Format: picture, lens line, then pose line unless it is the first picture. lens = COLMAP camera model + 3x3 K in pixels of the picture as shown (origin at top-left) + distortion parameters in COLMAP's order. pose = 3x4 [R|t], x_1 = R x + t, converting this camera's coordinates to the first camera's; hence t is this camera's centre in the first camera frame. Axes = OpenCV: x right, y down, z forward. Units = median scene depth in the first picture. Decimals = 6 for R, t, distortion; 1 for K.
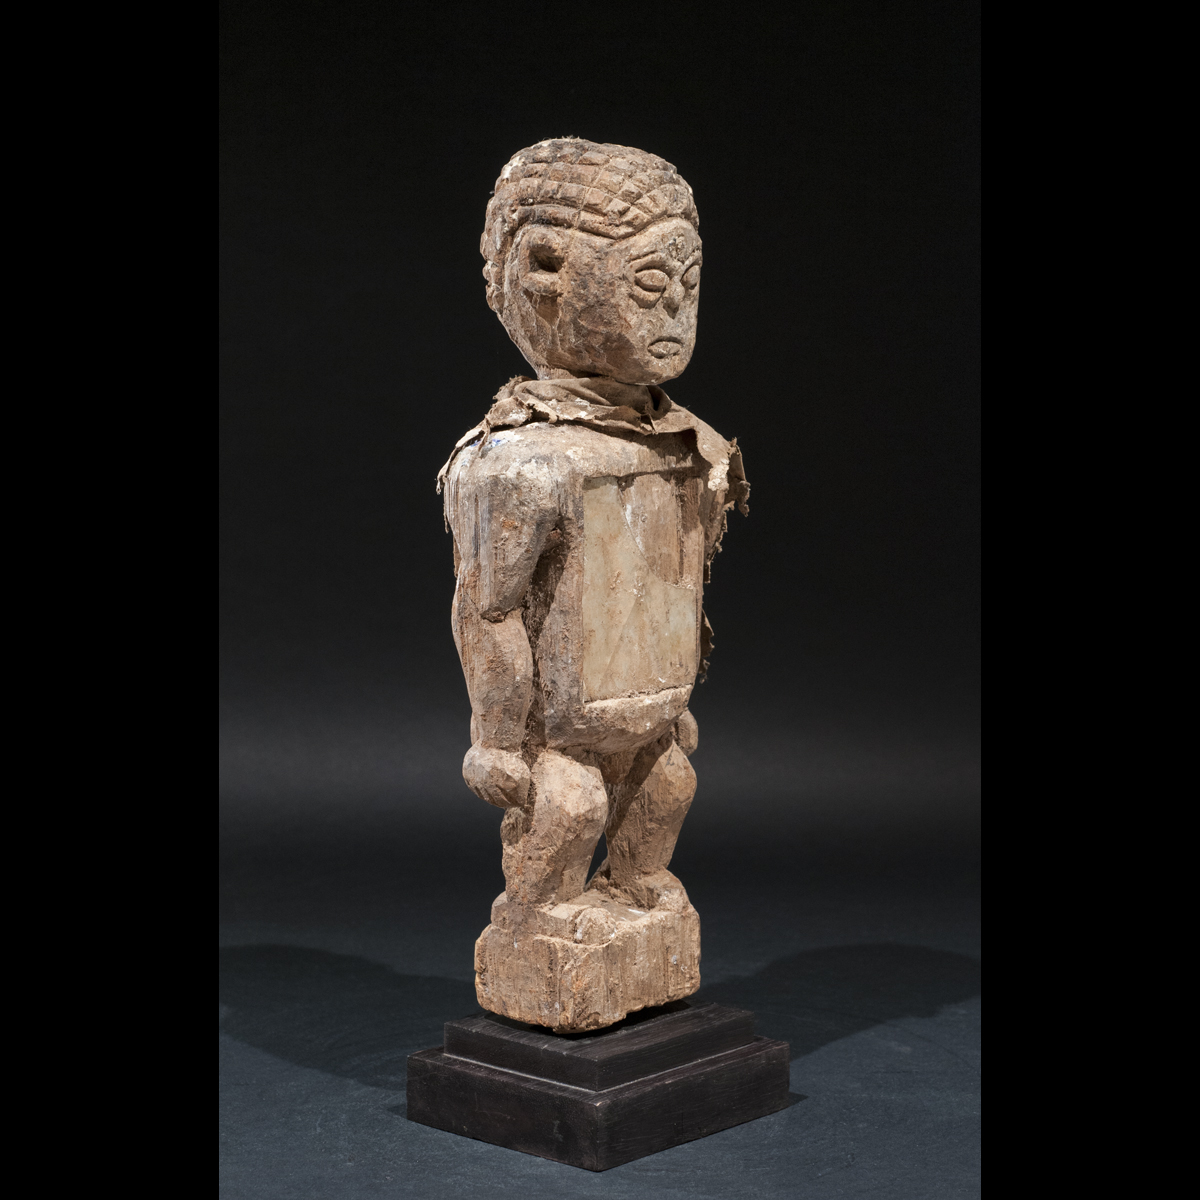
lens RADIAL K [[3256.6, 0, 600.0], [0, 3256.6, 600.0], [0, 0, 1]] dist [0.078365, 0.044029]
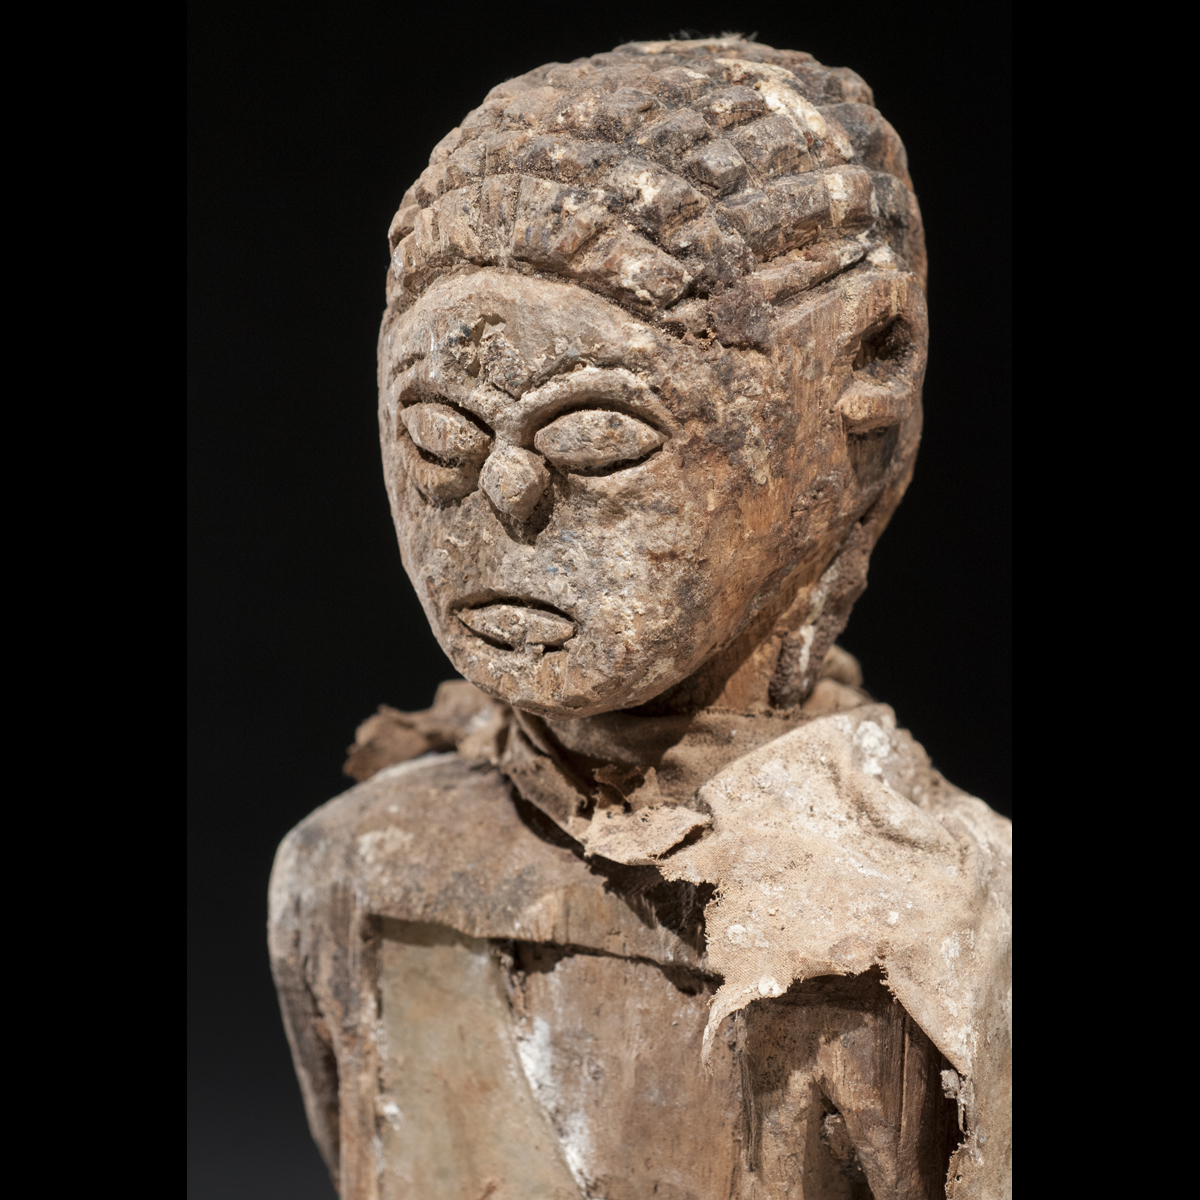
lens RADIAL K [[3699.3, 0, 600.0], [0, 3699.3, 600.0], [0, 0, 1]] dist [0.035723, 0.491963]
pose [[0.146228, 0.166550, -0.975130, 0.419658], [-0.136307, 0.979716, 0.146893, -0.140902], [0.979815, 0.111437, 0.165963, 0.935698]]
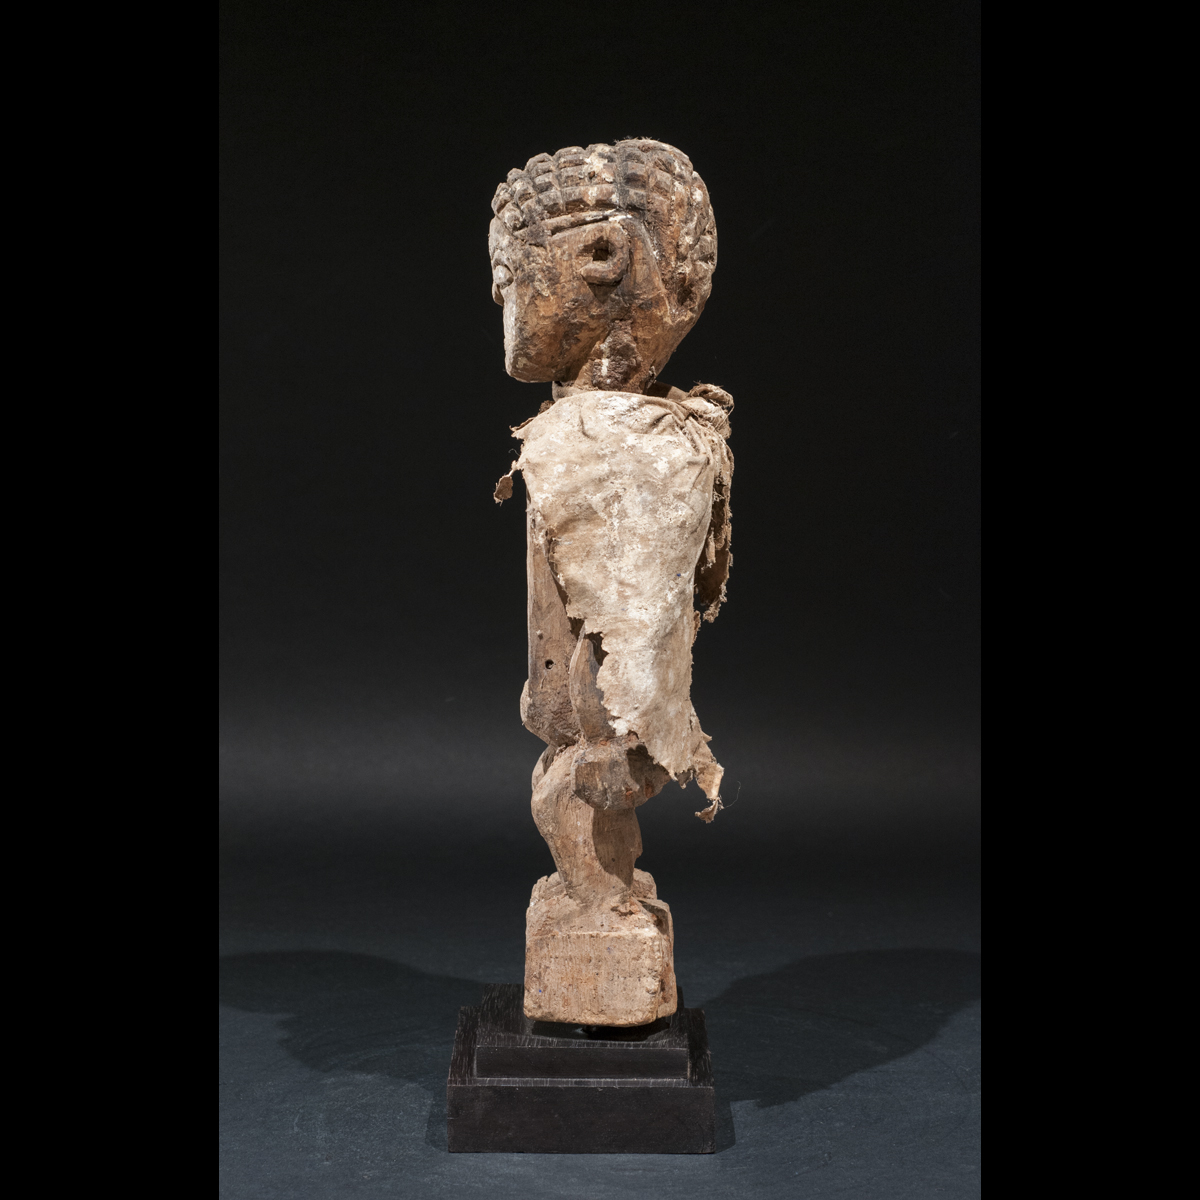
lens RADIAL K [[3256.6, 0, 600.0], [0, 3256.6, 600.0], [0, 0, 1]] dist [0.078365, 0.044029]
pose [[-0.748789, 0.086143, -0.657186, 0.670615], [-0.099615, 0.965630, 0.240074, -0.246100], [0.655279, 0.245231, -0.714472, 1.756490]]
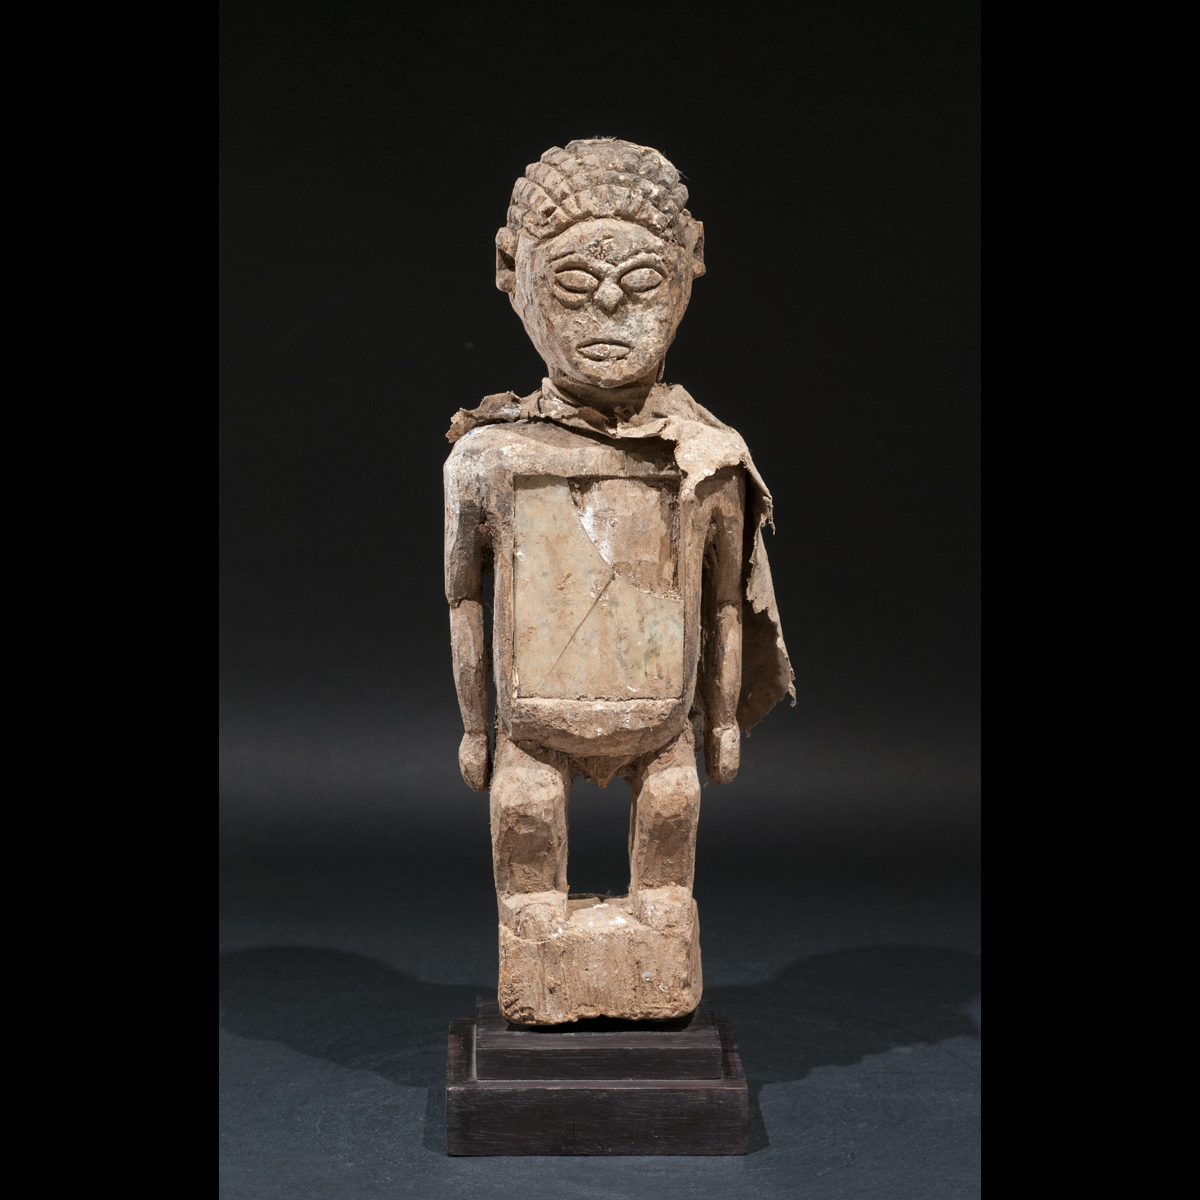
lens RADIAL K [[3256.6, 0, 600.0], [0, 3256.6, 600.0], [0, 0, 1]] dist [0.078365, 0.044029]
pose [[0.687378, 0.100074, -0.719373, 0.733292], [-0.102523, 0.993914, 0.040303, -0.041672], [0.719028, 0.046049, 0.693454, 0.315878]]
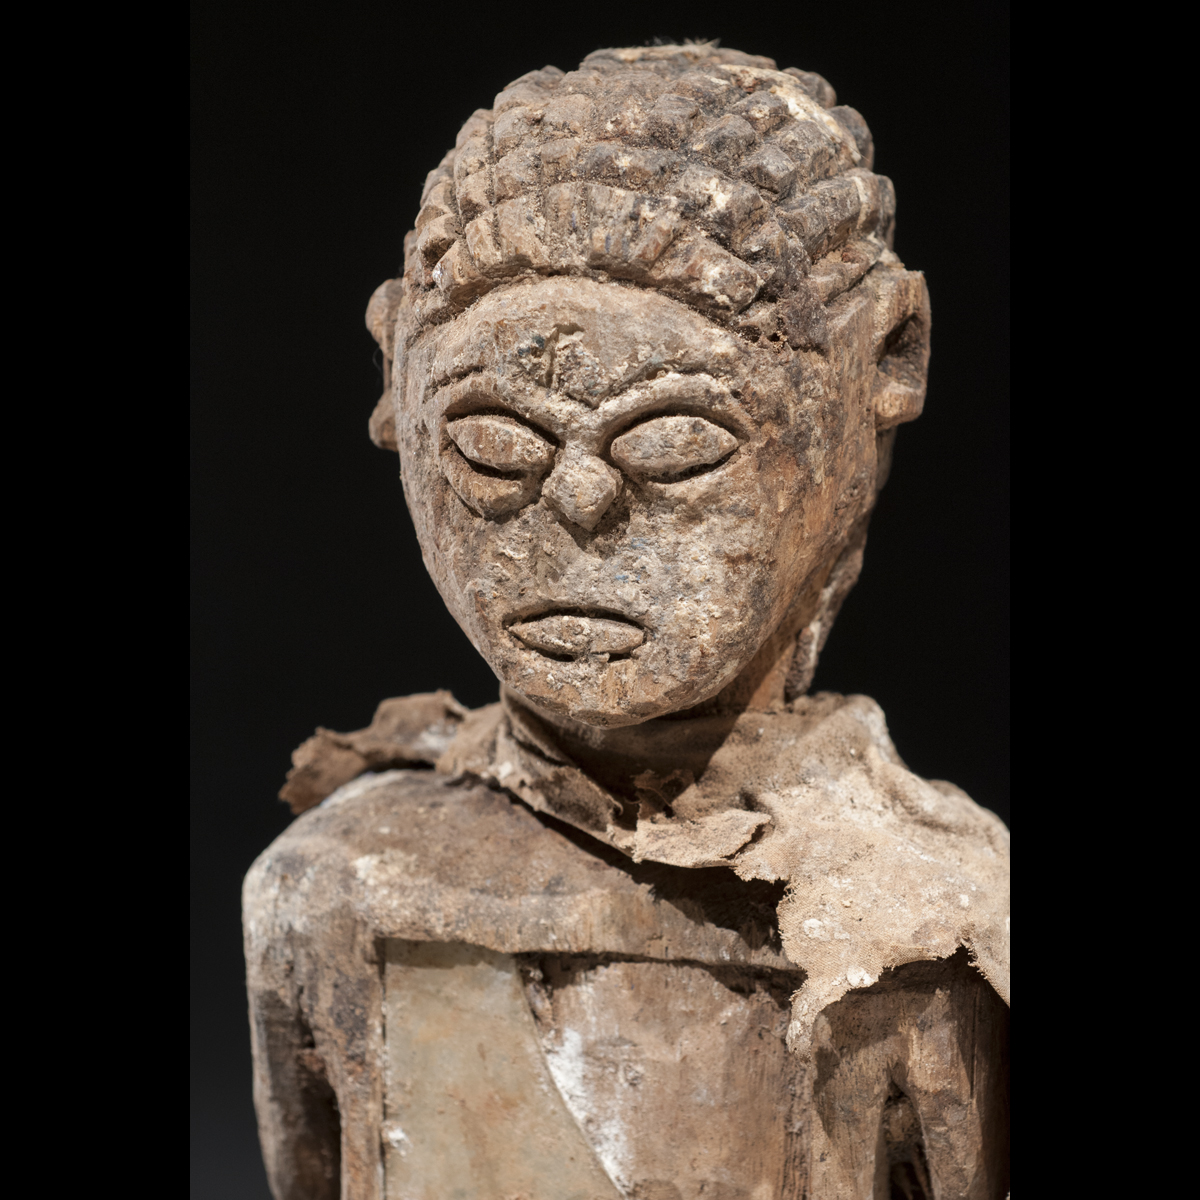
lens RADIAL K [[3699.3, 0, 600.0], [0, 3699.3, 600.0], [0, 0, 1]] dist [0.035723, 0.491963]
pose [[0.419963, 0.151564, -0.894796, 0.384811], [-0.123552, 0.986325, 0.109080, -0.125378], [0.899092, 0.064744, 0.432946, 0.820387]]
